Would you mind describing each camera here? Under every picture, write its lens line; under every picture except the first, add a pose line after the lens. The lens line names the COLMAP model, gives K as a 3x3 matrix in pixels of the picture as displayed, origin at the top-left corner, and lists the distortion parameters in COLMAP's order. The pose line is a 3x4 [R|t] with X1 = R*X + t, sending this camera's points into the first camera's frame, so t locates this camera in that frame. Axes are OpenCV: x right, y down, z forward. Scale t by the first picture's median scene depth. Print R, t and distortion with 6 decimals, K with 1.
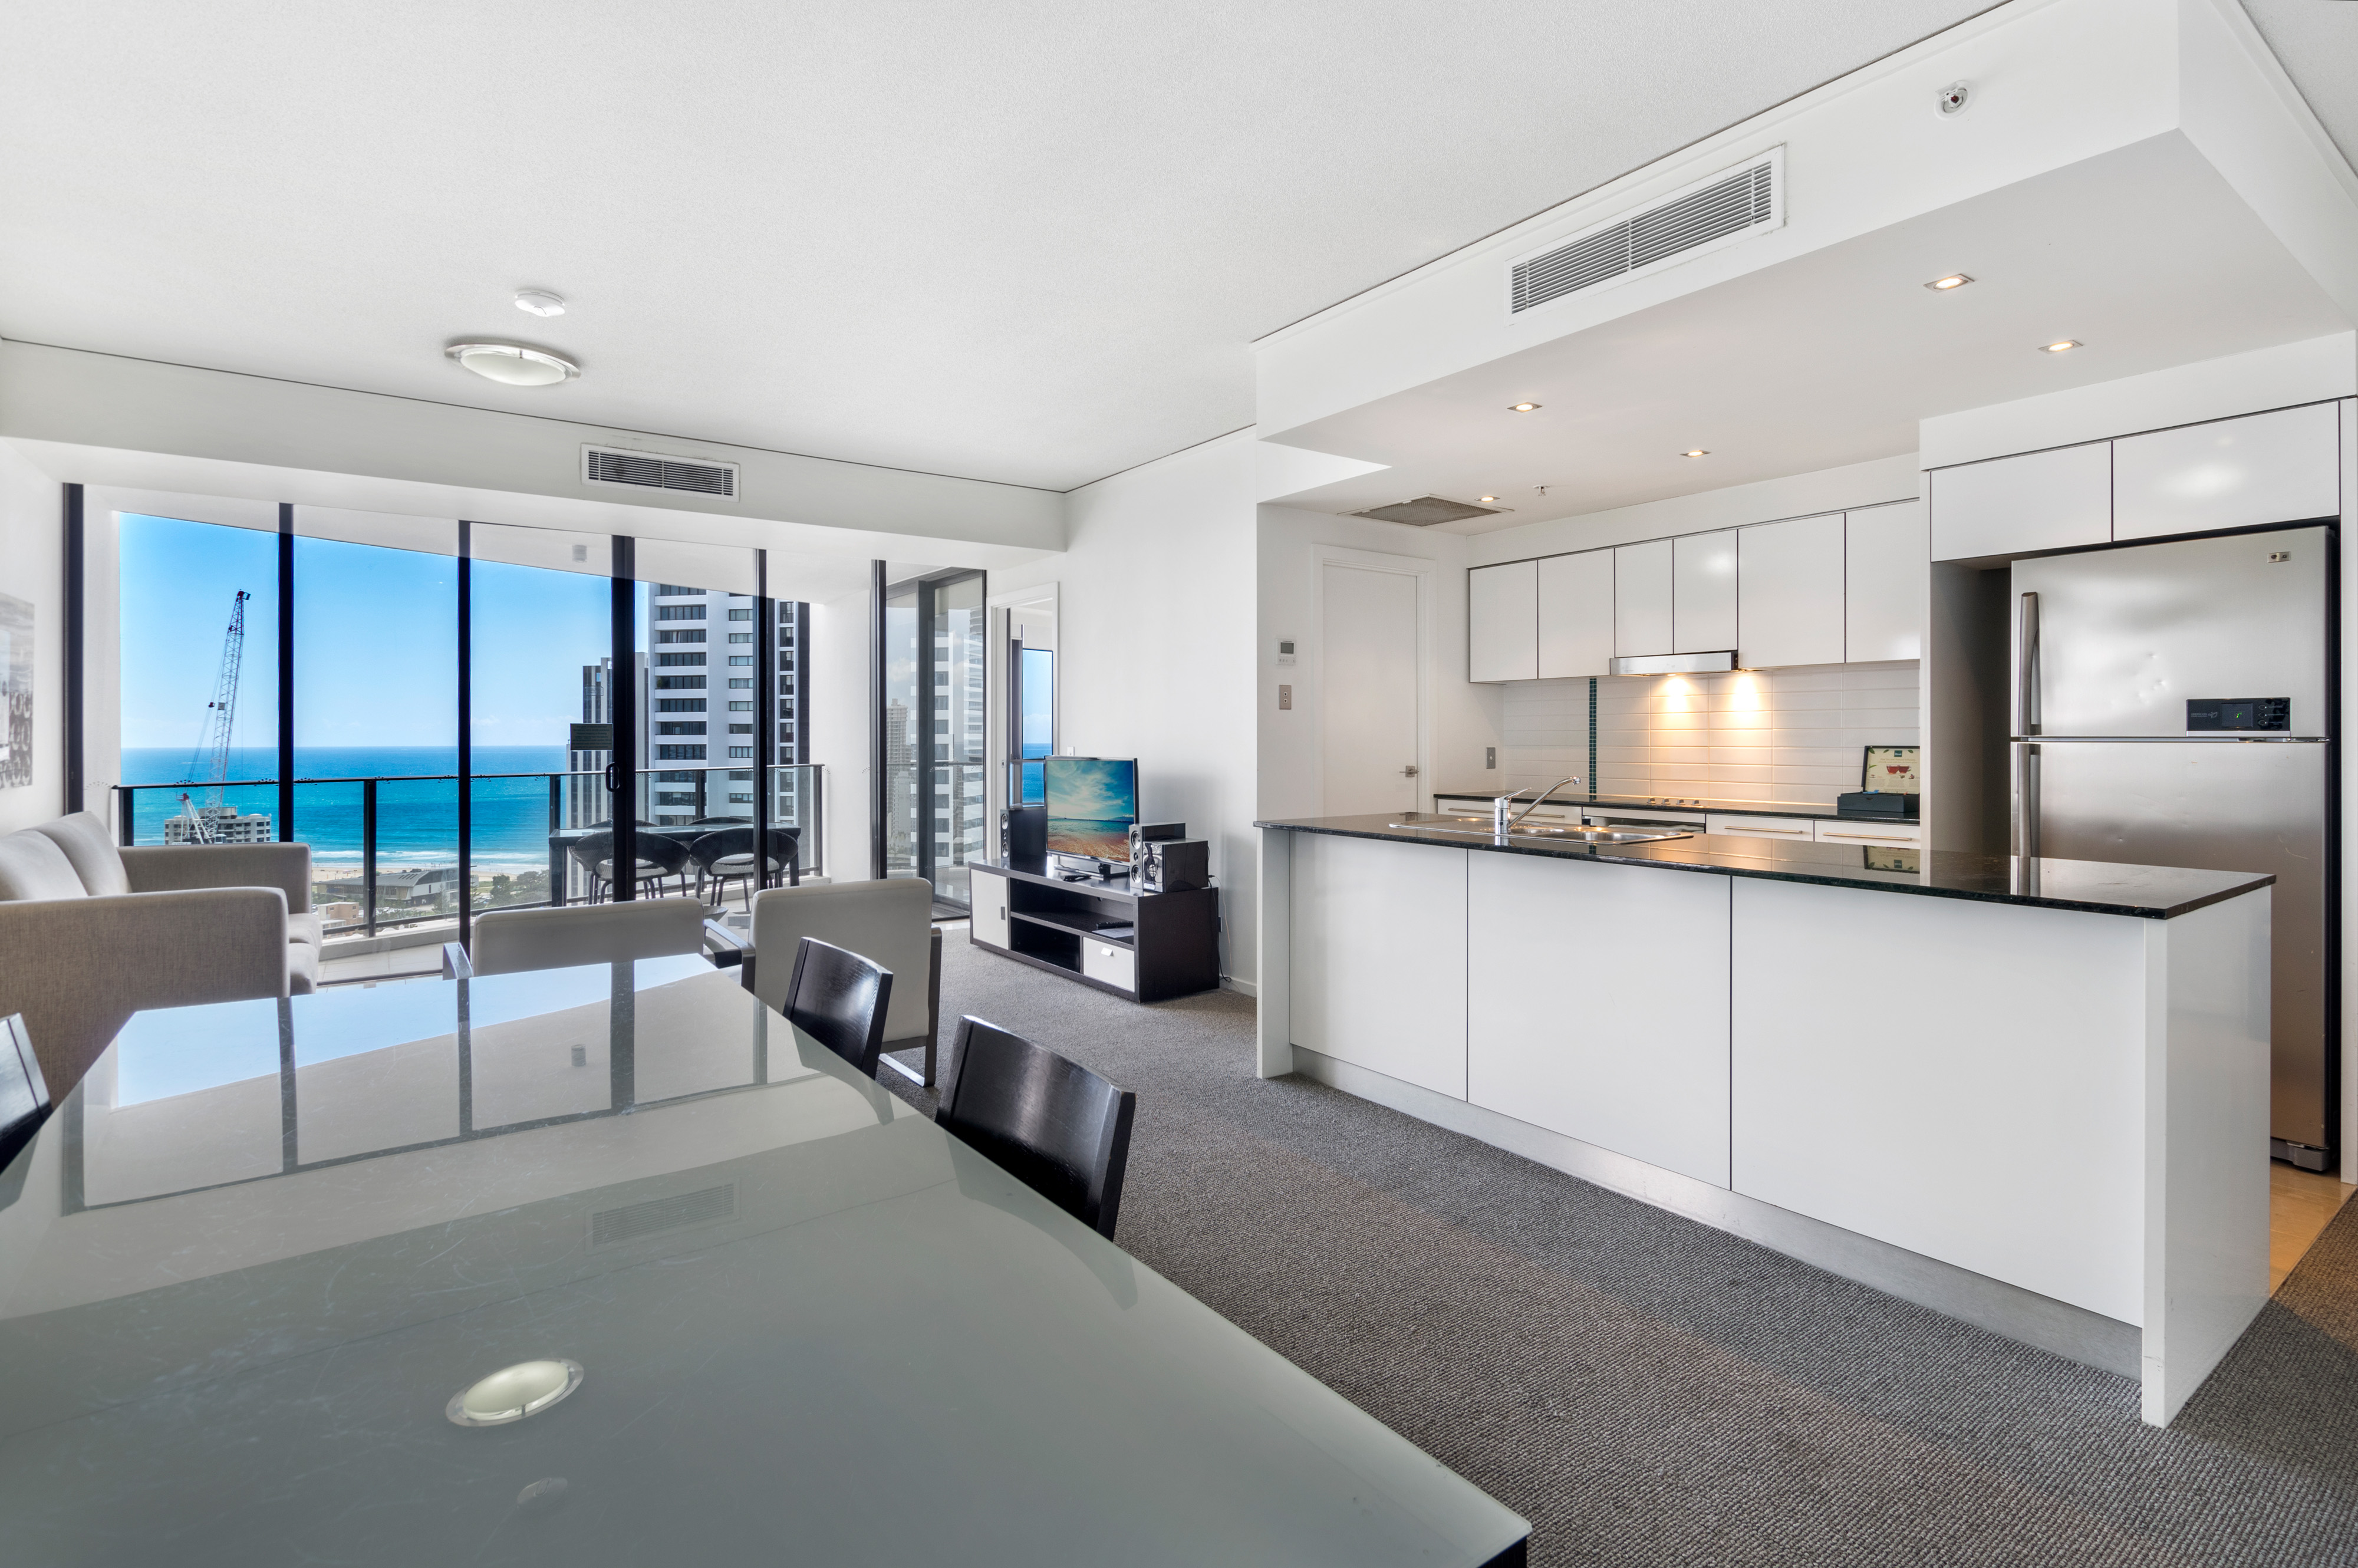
lens RADIAL K [[1127.3, 0, 1189.3], [0, 1127.3, 739.2], [0, 0, 1]] dist [-0.015001, 0.001593]
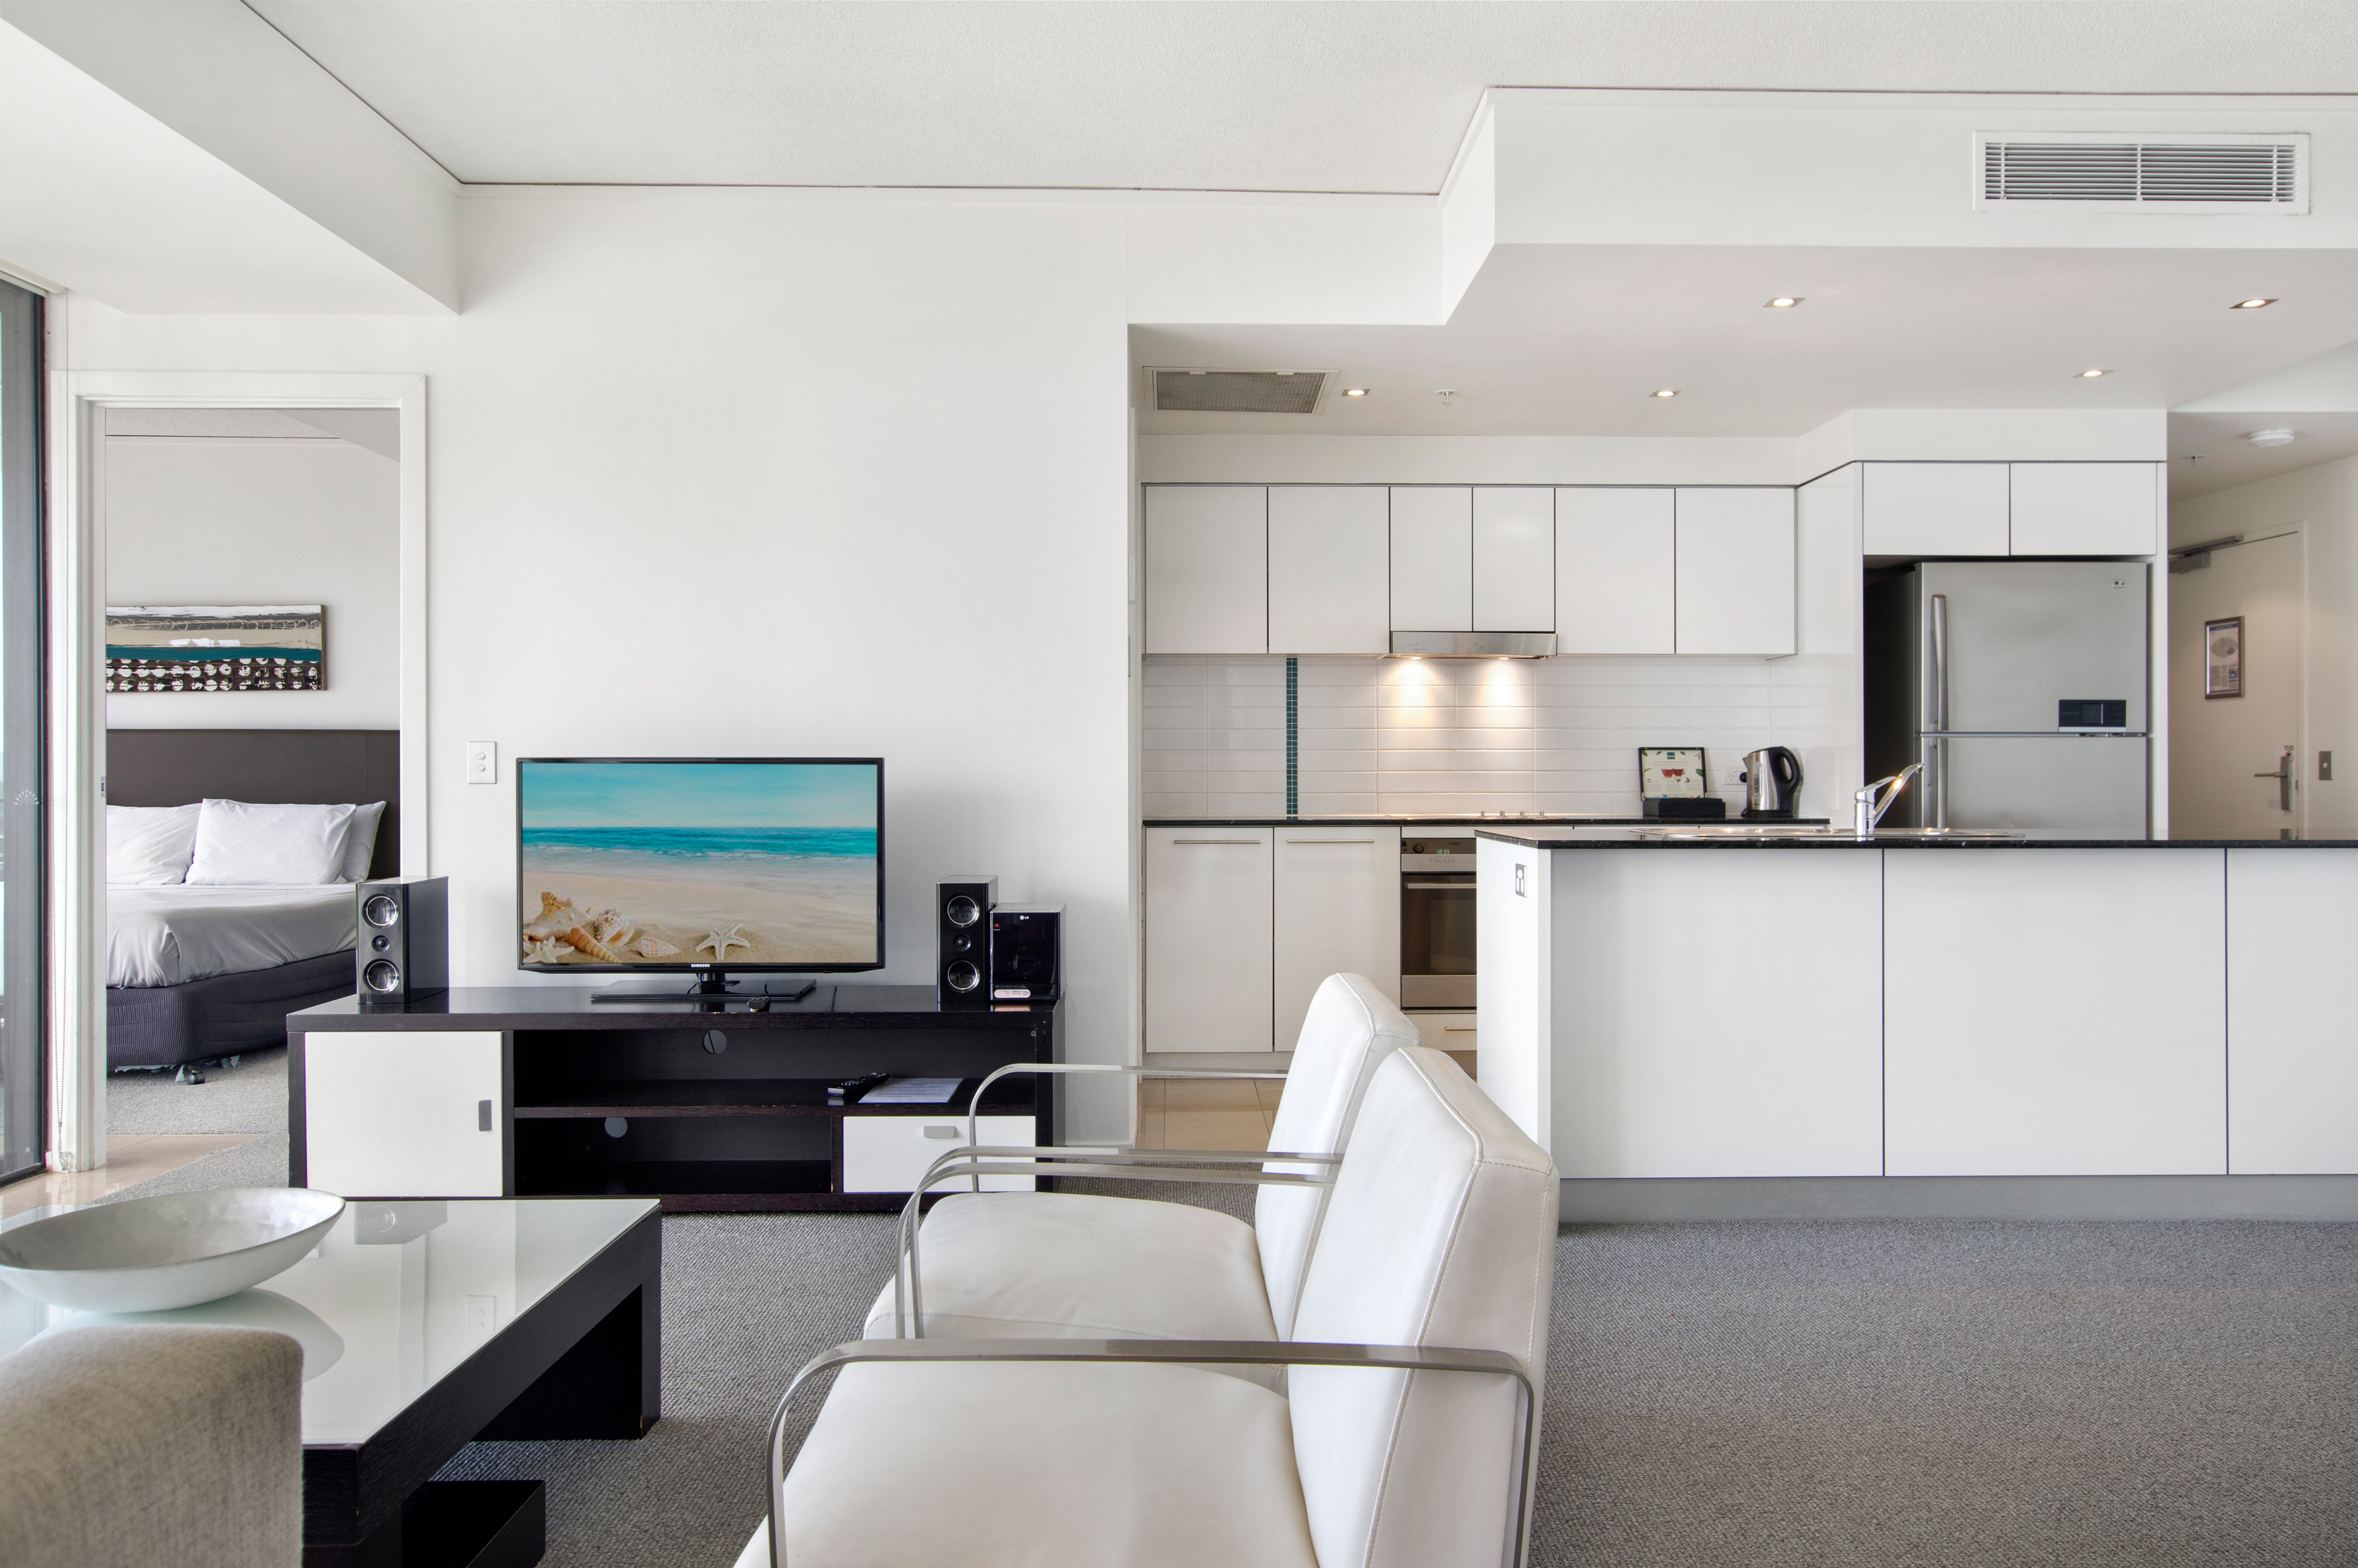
lens RADIAL K [[1638.1, 0, 1234.7], [0, 1638.1, 783.1], [0, 0, 1]] dist [-0.009357, 0.007677]
pose [[0.567874, -0.003226, 0.823110, -0.869747], [0.002088, 0.999995, 0.002479, 0.039729], [-0.823113, 0.000311, 0.567877, 0.660543]]
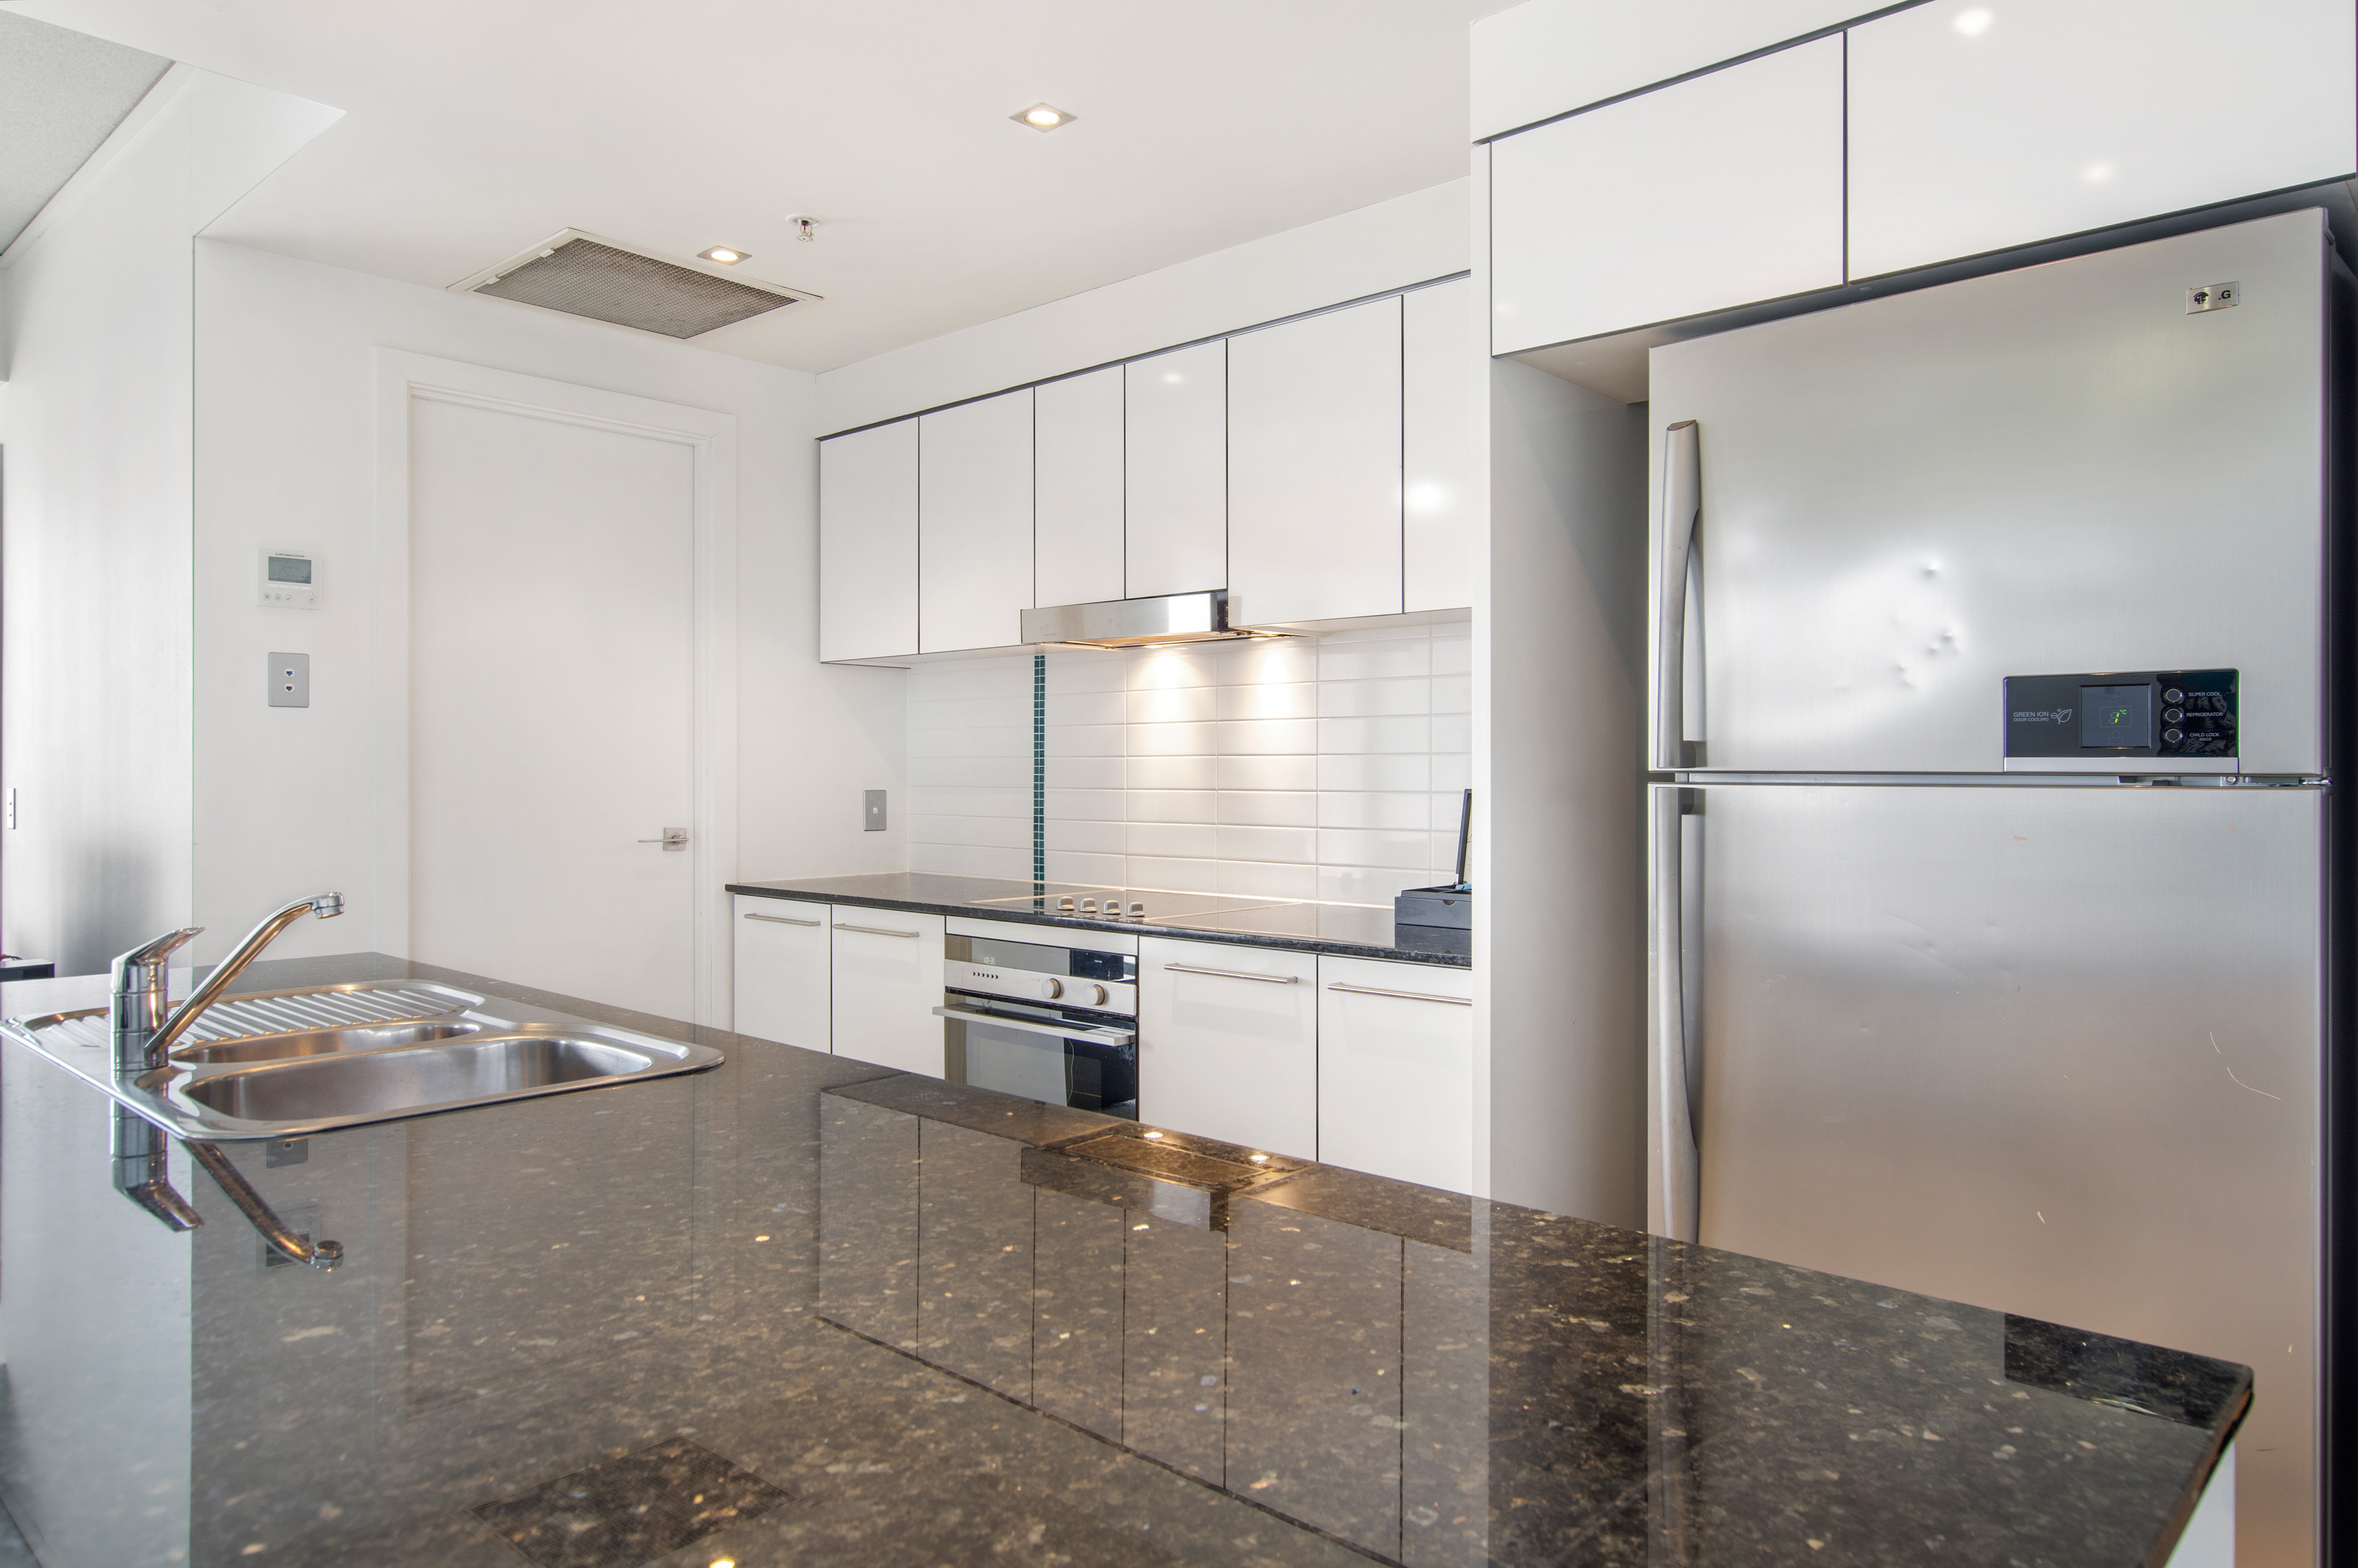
lens RADIAL K [[1533.6, 0, 1191.7], [0, 1533.6, 764.3], [0, 0, 1]] dist [-0.023164, -0.000177]
pose [[0.979557, 0.003188, 0.201144, 0.452591], [-0.002111, 0.999982, -0.005568, -0.001315], [-0.201158, 0.005030, 0.979546, 0.476317]]
